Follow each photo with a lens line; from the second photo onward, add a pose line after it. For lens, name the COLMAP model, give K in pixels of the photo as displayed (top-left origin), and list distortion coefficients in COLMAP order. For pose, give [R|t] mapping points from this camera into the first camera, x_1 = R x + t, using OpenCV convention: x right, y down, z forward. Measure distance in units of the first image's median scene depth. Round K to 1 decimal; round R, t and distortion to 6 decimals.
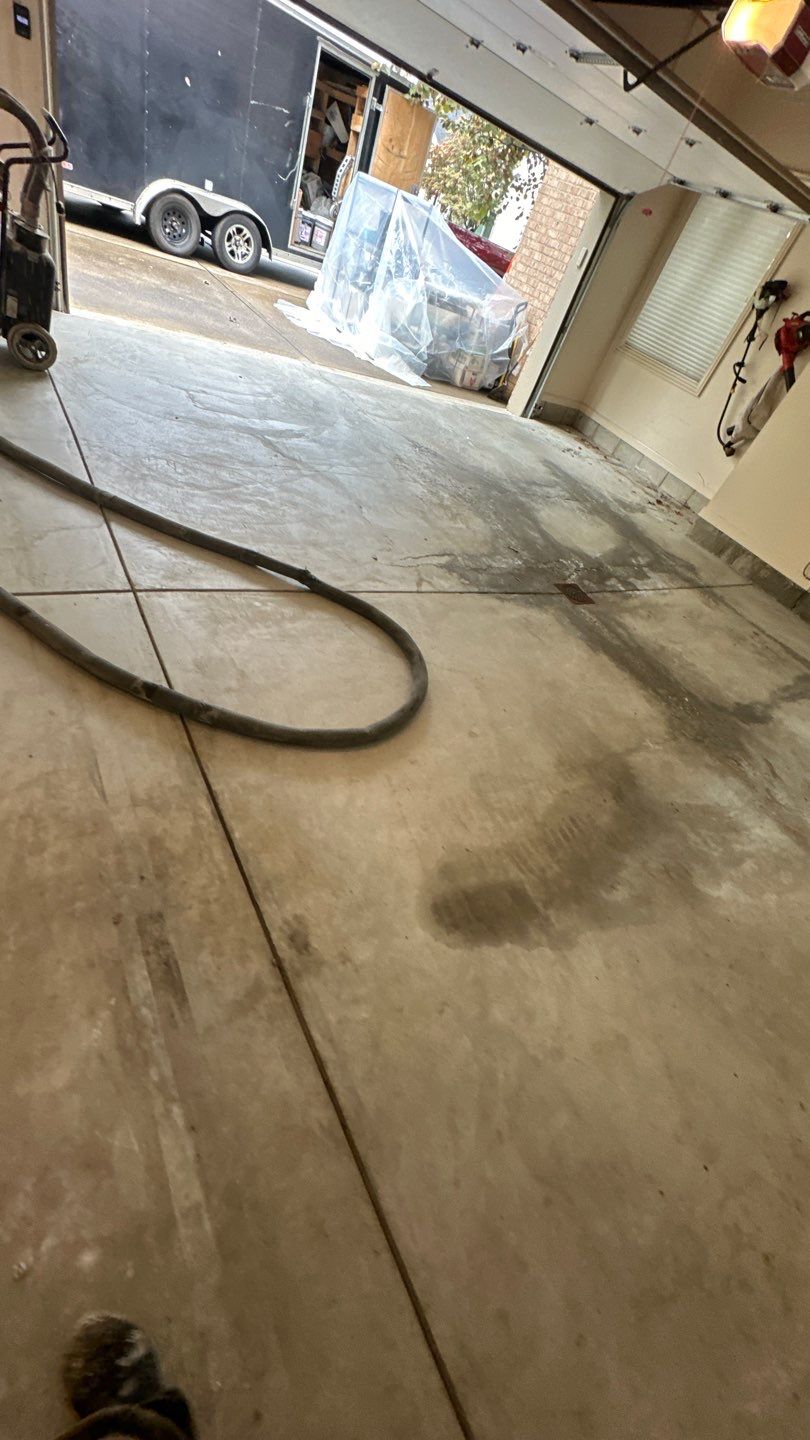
lens RADIAL K [[571.8, 0, 405.2], [0, 571.8, 718.2], [0, 0, 1]] dist [-0.003143, 0.000979]
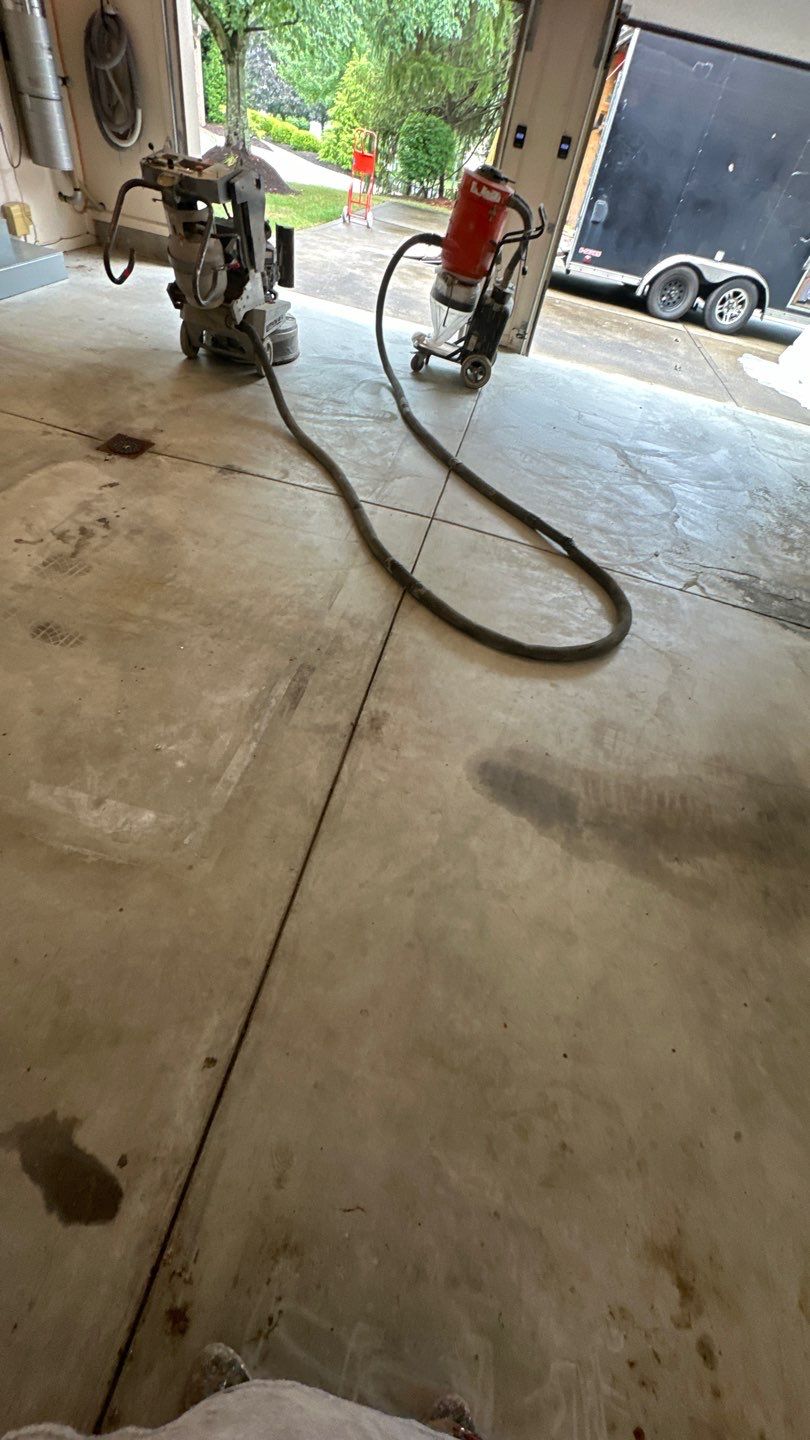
lens RADIAL K [[573.4, 0, 405.6], [0, 573.4, 718.2], [0, 0, 1]] dist [-0.002618, 0.001029]
pose [[0.741220, 0.339336, -0.579175, 0.261139], [-0.394528, 0.918287, 0.033110, 0.118096], [0.543085, 0.203959, 0.814530, -0.038936]]
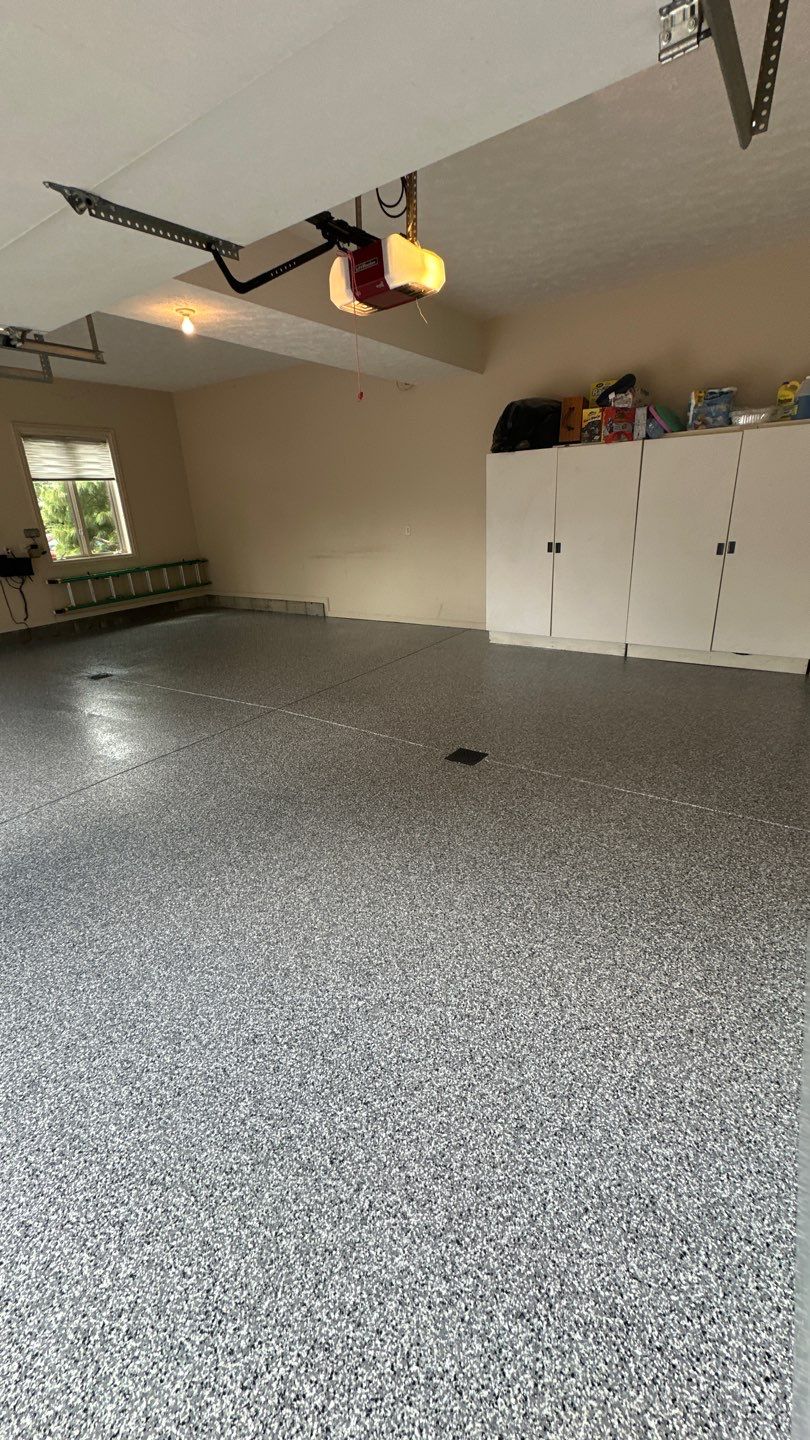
lens RADIAL K [[571.8, 0, 405.2], [0, 571.8, 718.2], [0, 0, 1]] dist [-0.003143, 0.000979]
pose [[-0.421708, -0.587219, 0.690895, -1.246359], [0.543201, 0.446485, 0.711044, -0.840881], [-0.726013, 0.675148, 0.130692, 0.239685]]
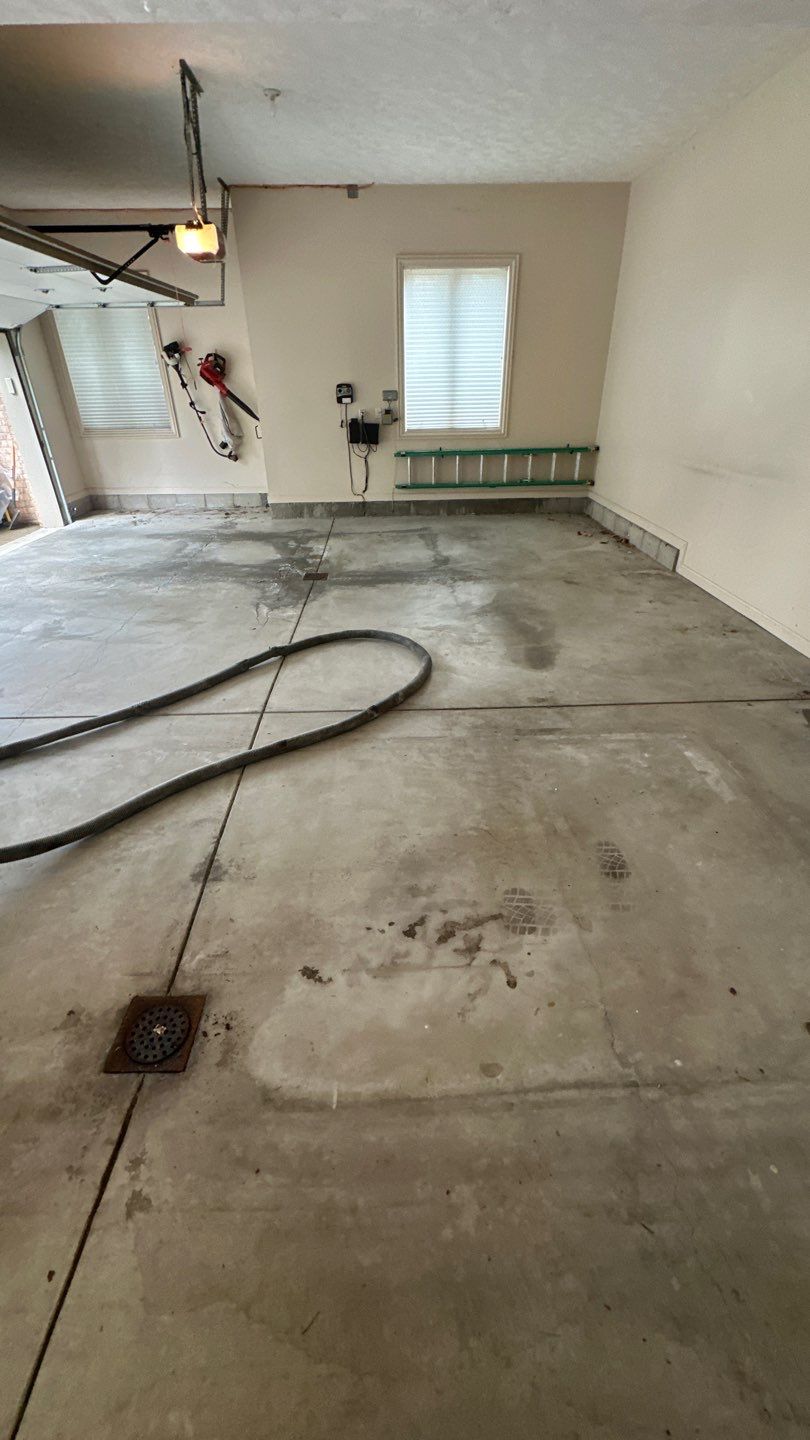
lens RADIAL K [[573.4, 0, 405.6], [0, 573.4, 718.2], [0, 0, 1]] dist [-0.002618, 0.001029]
pose [[0.448190, -0.706463, 0.547755, -0.638539], [0.718967, 0.649002, 0.248764, -0.181899], [-0.531236, 0.282324, 0.798800, -0.169048]]
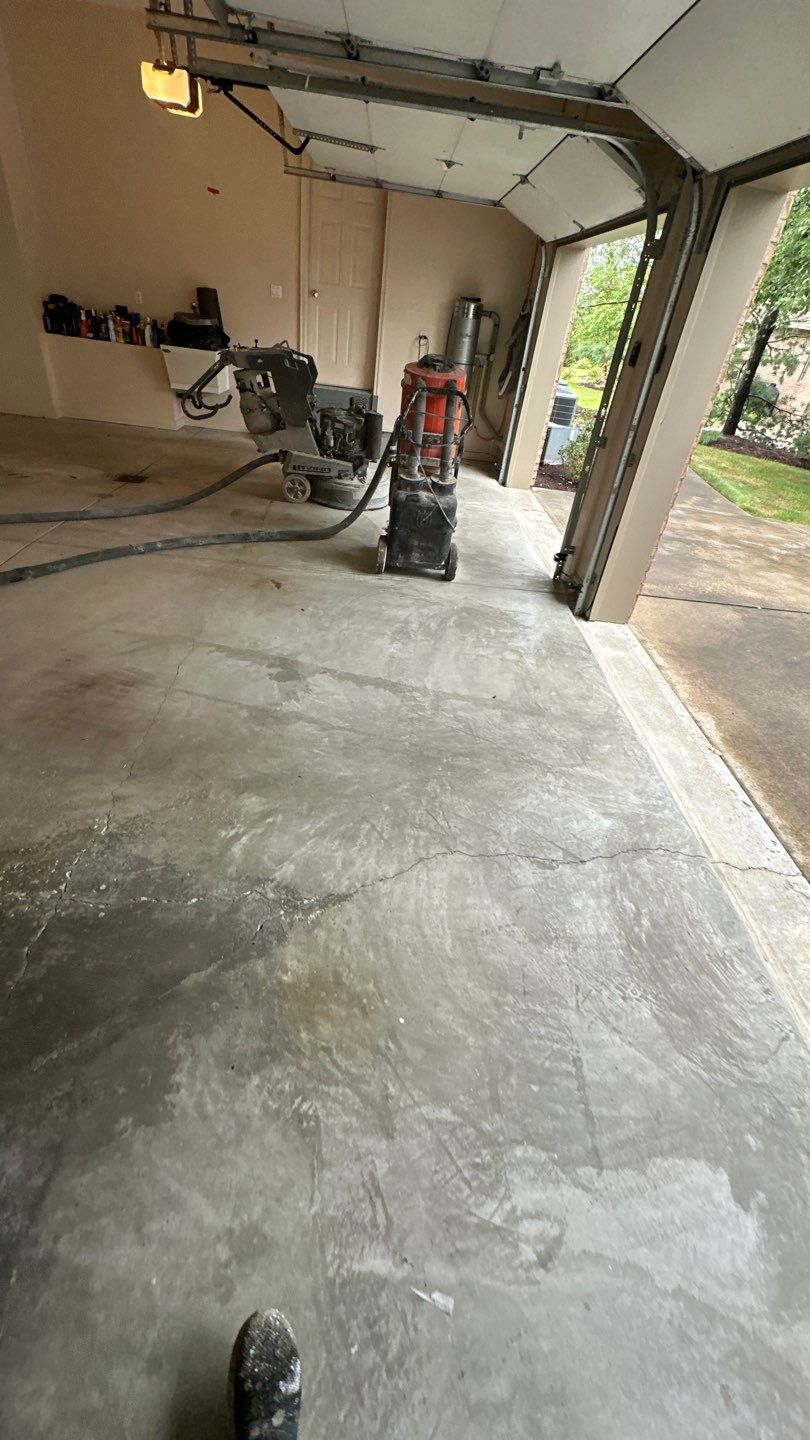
lens RADIAL K [[581.5, 0, 405.0], [0, 581.5, 720.0], [0, 0, 1]] dist [-0.002301, -0.000288]
pose [[-0.423489, 0.179870, -0.887865, 0.365044], [-0.782800, 0.420620, 0.458588, -0.927248], [0.455940, 0.889227, -0.037326, 1.162821]]
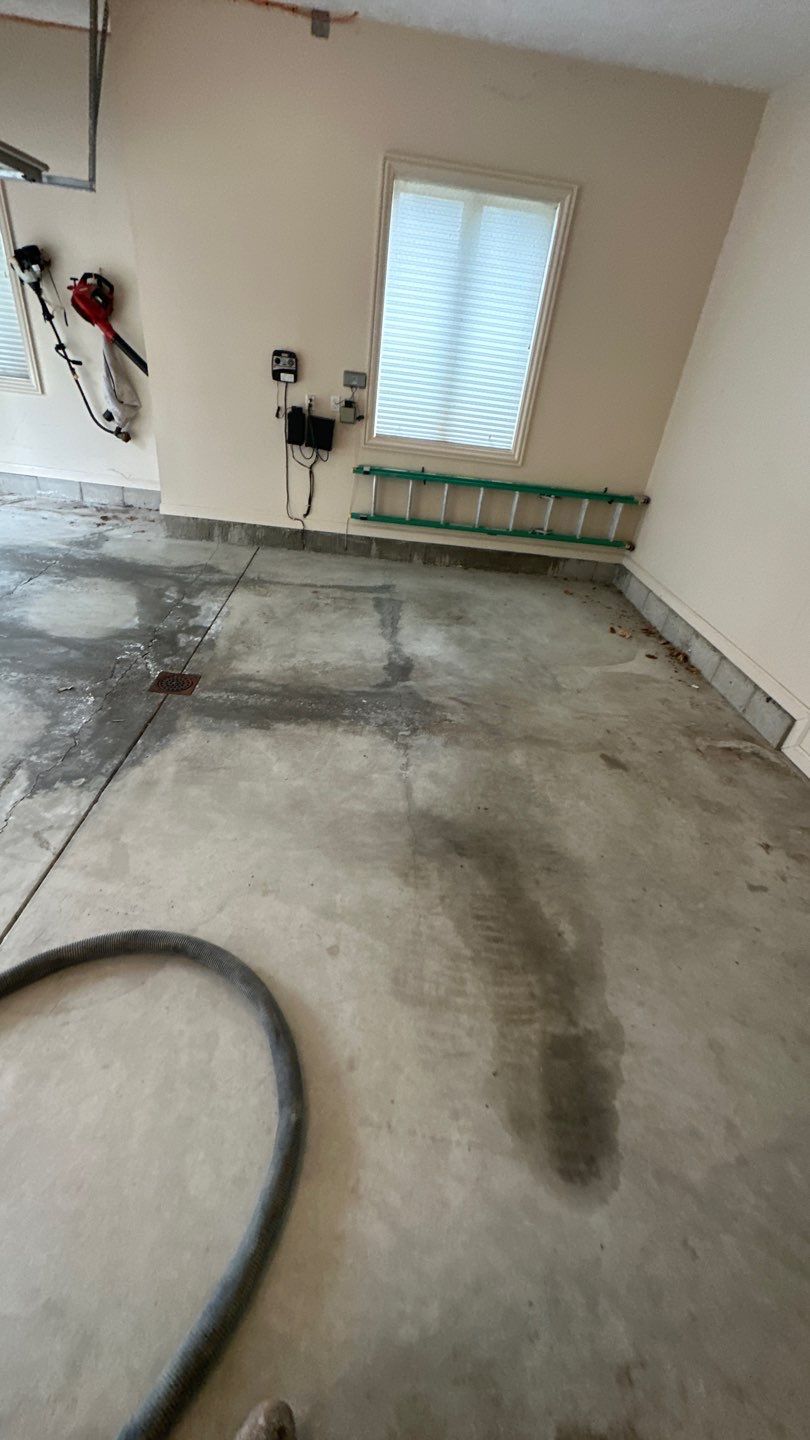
lens RADIAL K [[572.7, 0, 406.0], [0, 572.7, 718.3], [0, 0, 1]] dist [-0.001451, 0.000667]
pose [[0.489996, -0.670809, 0.556703, -0.033414], [0.625712, 0.715300, 0.311177, -0.229217], [-0.606950, 0.195860, 0.770228, 0.172232]]
